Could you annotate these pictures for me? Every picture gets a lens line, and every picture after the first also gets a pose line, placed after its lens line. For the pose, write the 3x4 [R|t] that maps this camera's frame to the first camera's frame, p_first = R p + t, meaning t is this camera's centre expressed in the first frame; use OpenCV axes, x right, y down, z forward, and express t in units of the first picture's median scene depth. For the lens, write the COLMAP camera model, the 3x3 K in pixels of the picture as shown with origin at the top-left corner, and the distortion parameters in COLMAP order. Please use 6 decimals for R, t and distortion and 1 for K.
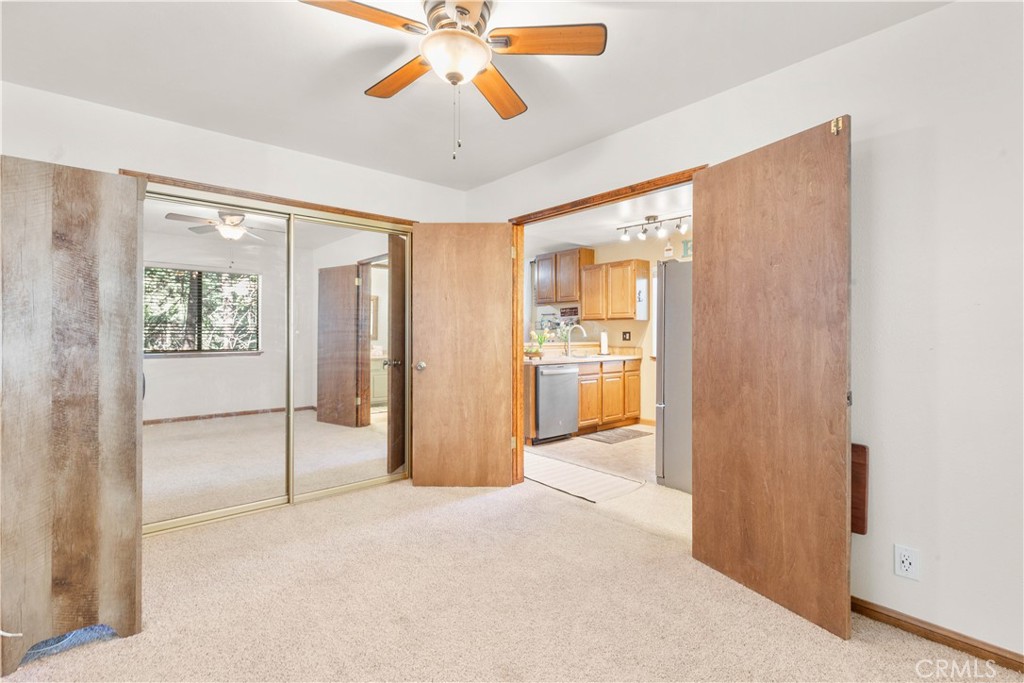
lens RADIAL K [[468.4, 0, 512.6], [0, 468.4, 336.1], [0, 0, 1]] dist [0.000377, 0.000177]
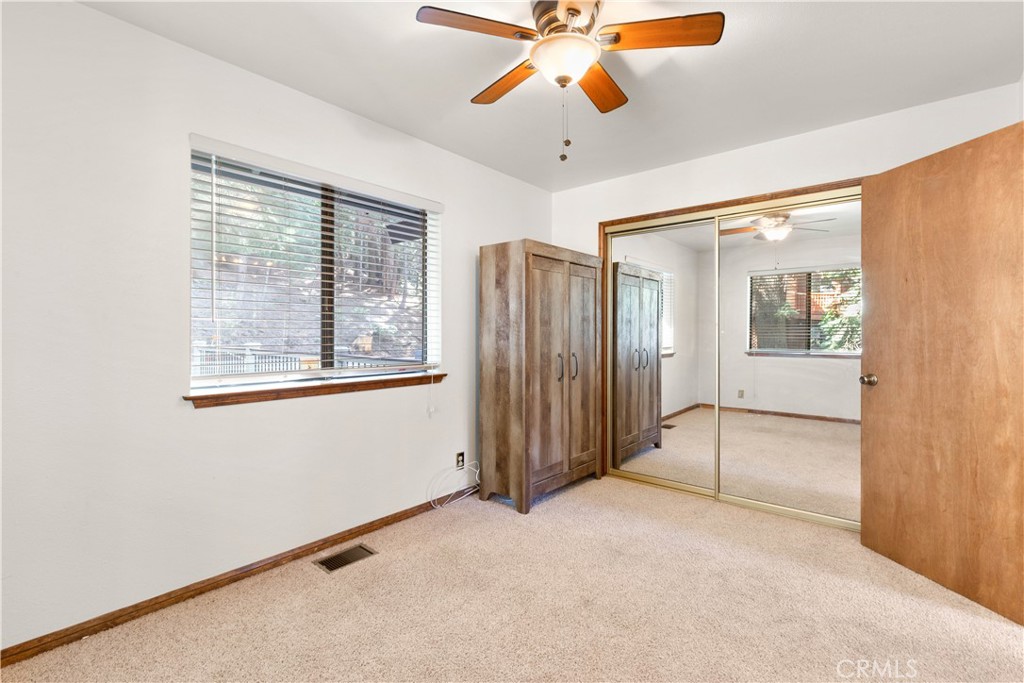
lens RADIAL K [[468.4, 0, 512.5], [0, 468.4, 337.9], [0, 0, 1]] dist [0.000377, 0.000177]
pose [[0.152135, 0.007270, -0.988333, 0.420329], [-0.006916, 0.999956, 0.006291, 0.000596], [0.988335, 0.005879, 0.152179, 0.358656]]
